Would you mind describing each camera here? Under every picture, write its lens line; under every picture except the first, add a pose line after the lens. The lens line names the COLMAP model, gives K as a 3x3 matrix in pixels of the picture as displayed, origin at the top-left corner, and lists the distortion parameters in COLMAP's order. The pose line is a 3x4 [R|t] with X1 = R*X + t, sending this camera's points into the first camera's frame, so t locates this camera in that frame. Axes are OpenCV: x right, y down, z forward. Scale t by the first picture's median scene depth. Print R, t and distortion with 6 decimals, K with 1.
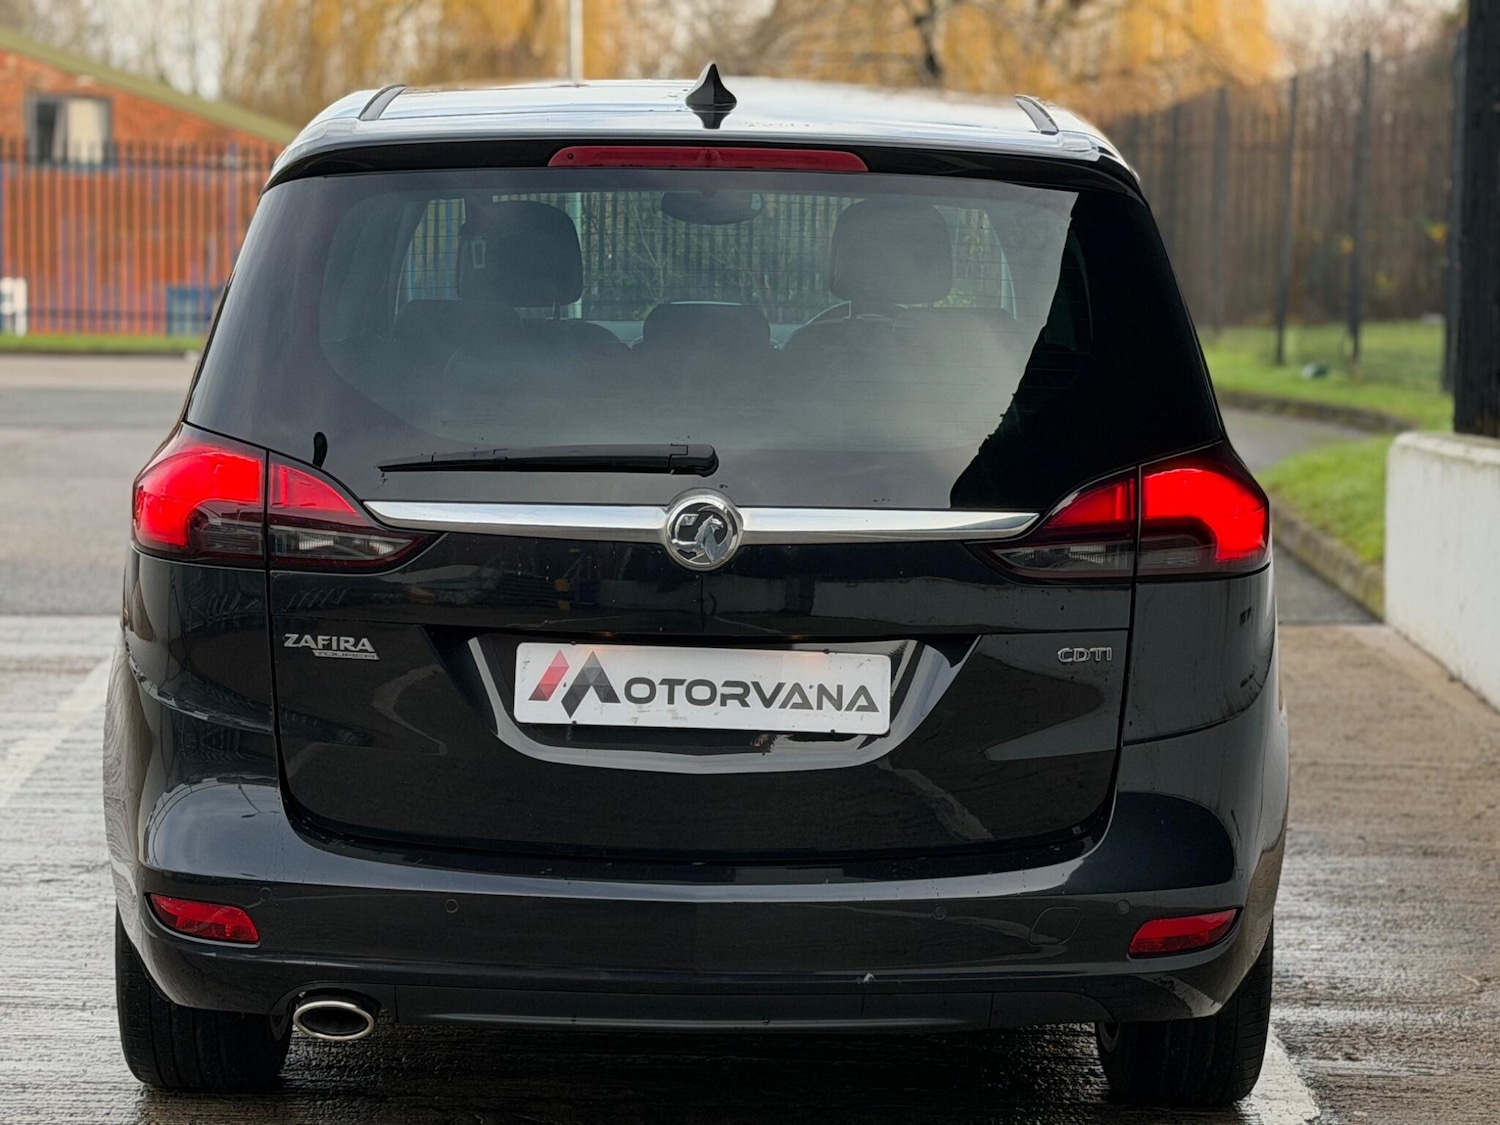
lens RADIAL K [[3282.6, 0, 752.0], [0, 3282.6, 565.7], [0, 0, 1]] dist [0.235153, 0.000000]
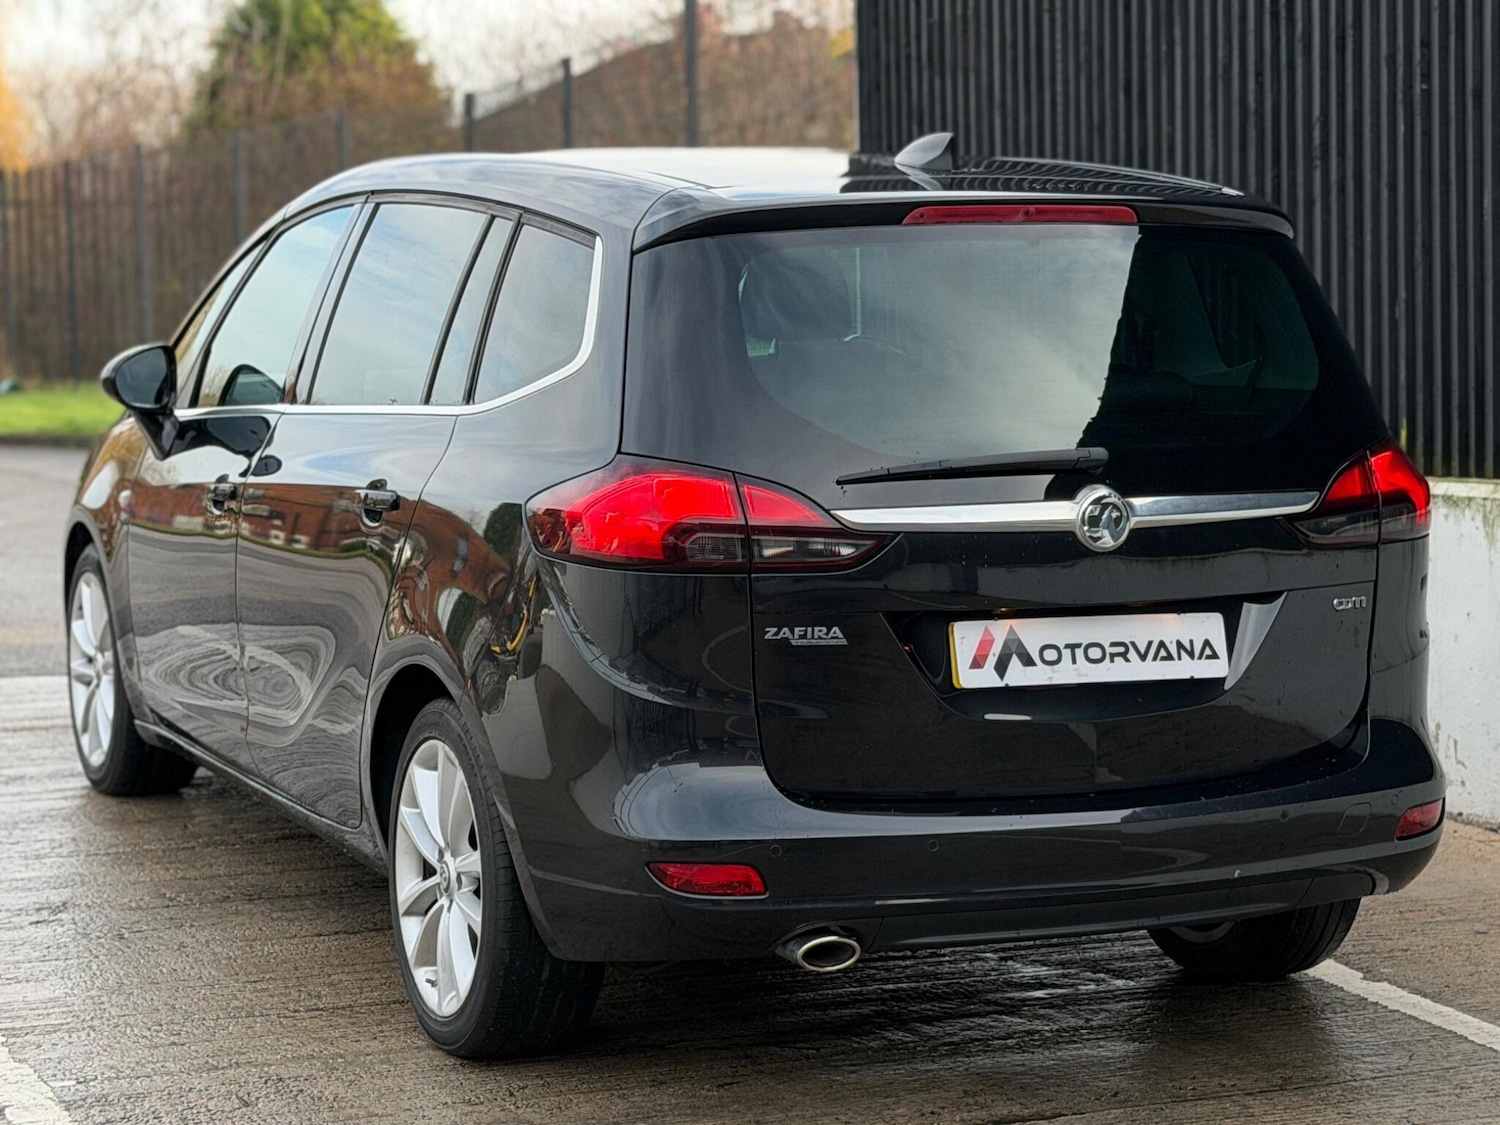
lens RADIAL K [[3282.6, 0, 748.3], [0, 3282.6, 553.8], [0, 0, 1]] dist [0.235153, 0.000000]
pose [[0.910626, -0.056838, 0.409304, -0.627607], [0.063309, 0.997991, -0.002266, -0.003340], [-0.408353, 0.027976, 0.912395, -0.058899]]
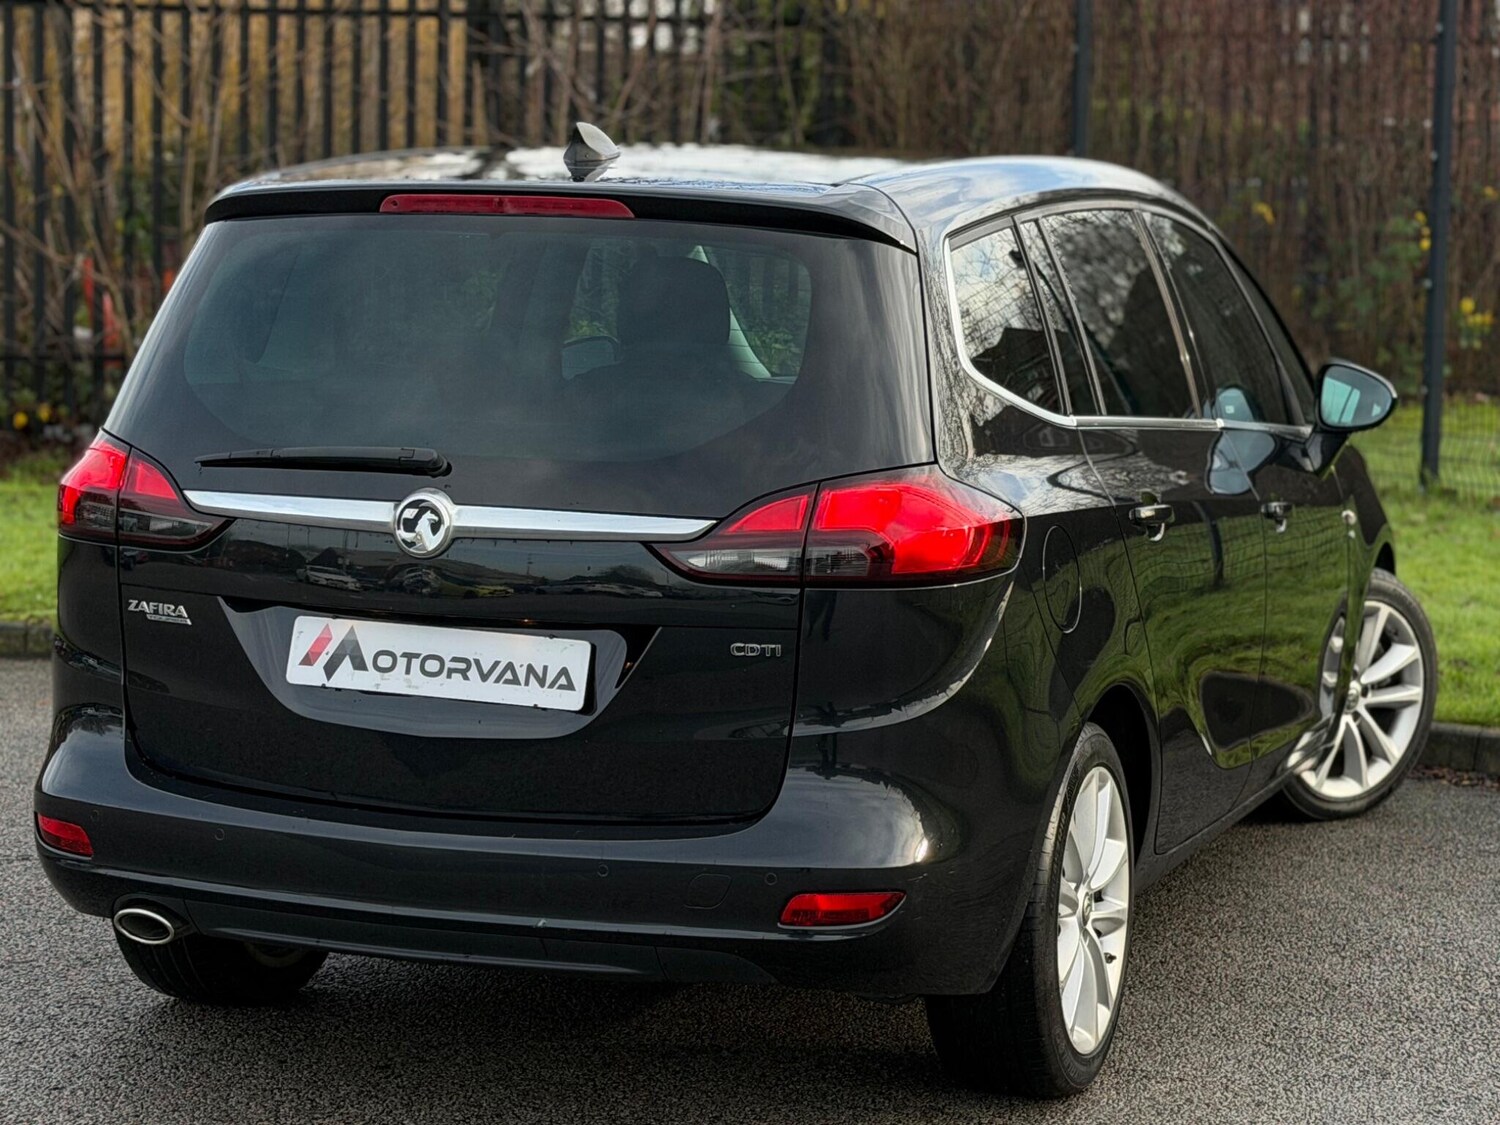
lens RADIAL K [[3282.6, 0, 749.1], [0, 3282.6, 556.9], [0, 0, 1]] dist [0.235153, 0.000000]
pose [[0.940905, 0.041297, -0.336142, 0.474920], [-0.050418, 0.998558, -0.018446, 0.016219], [0.334896, 0.034304, 0.941631, -0.050617]]
